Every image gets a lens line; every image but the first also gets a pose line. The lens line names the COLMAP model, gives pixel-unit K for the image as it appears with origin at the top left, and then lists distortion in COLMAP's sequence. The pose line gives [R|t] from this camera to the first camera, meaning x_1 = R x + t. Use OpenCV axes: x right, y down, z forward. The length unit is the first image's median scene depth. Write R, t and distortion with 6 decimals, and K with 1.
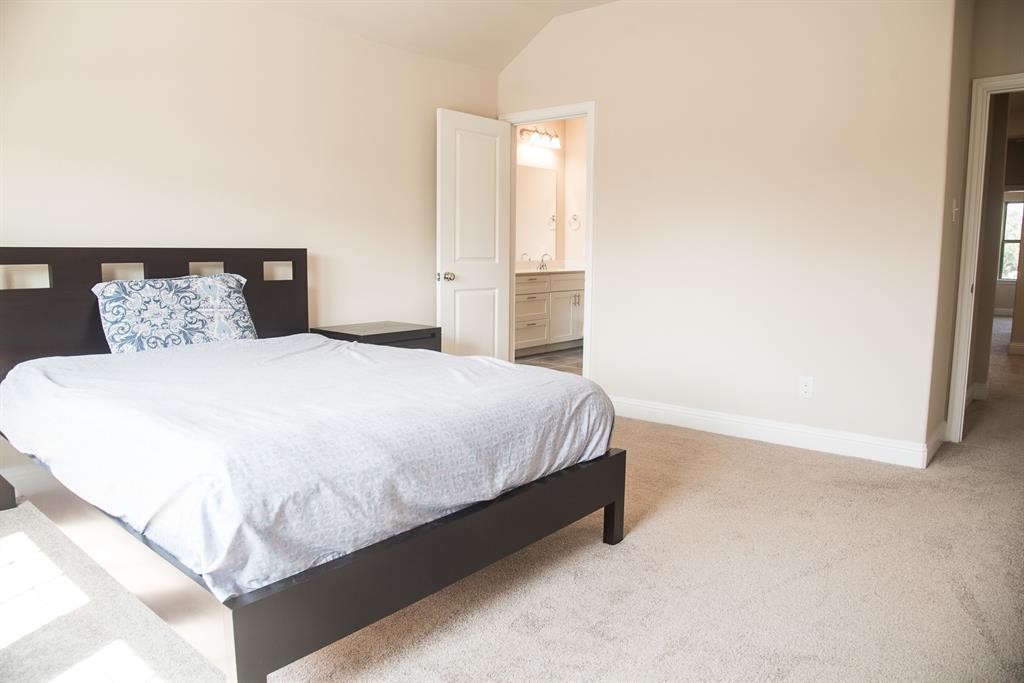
lens RADIAL K [[688.7, 0, 514.5], [0, 688.7, 341.8], [0, 0, 1]] dist [-0.115718, 0.049441]
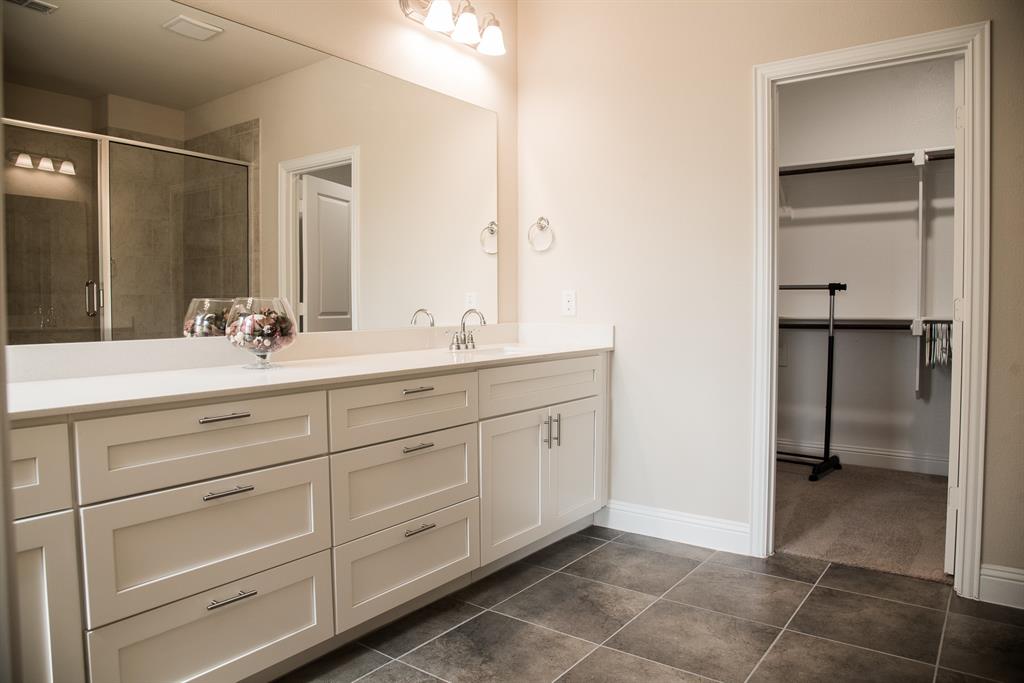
lens RADIAL K [[688.7, 0, 514.5], [0, 688.7, 341.8], [0, 0, 1]] dist [-0.115718, 0.049441]
pose [[0.997514, -0.012083, 0.069426, 0.041122], [0.017661, 0.996614, -0.080307, -0.074816], [-0.068221, 0.081334, 0.994349, 0.587314]]
